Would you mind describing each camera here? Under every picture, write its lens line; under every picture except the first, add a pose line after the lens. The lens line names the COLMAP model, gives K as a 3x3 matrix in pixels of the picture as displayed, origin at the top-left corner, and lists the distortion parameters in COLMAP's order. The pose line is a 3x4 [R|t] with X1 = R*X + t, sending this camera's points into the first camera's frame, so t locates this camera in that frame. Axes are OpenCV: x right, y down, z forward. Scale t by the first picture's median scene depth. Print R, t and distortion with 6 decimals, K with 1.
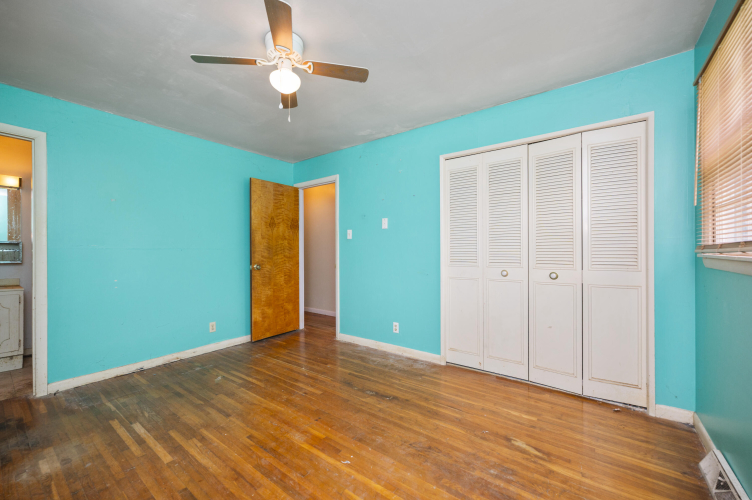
lens RADIAL K [[303.7, 0, 374.6], [0, 303.7, 251.7], [0, 0, 1]] dist [0.002092, -0.000136]
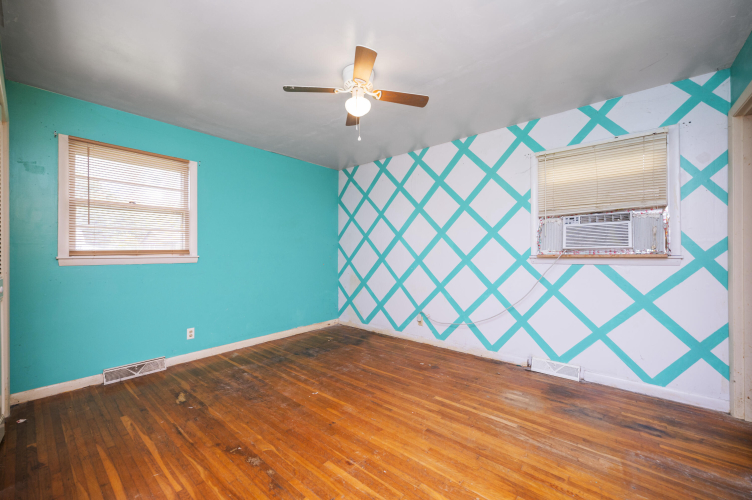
lens RADIAL K [[303.7, 0, 376.0], [0, 303.7, 249.7], [0, 0, 1]] dist [0.002092, -0.000136]
pose [[-0.998027, 0.009757, 0.062021, -0.446736], [0.009607, 0.999950, -0.002720, -0.006081], [-0.062045, -0.002119, -0.998071, 2.232218]]
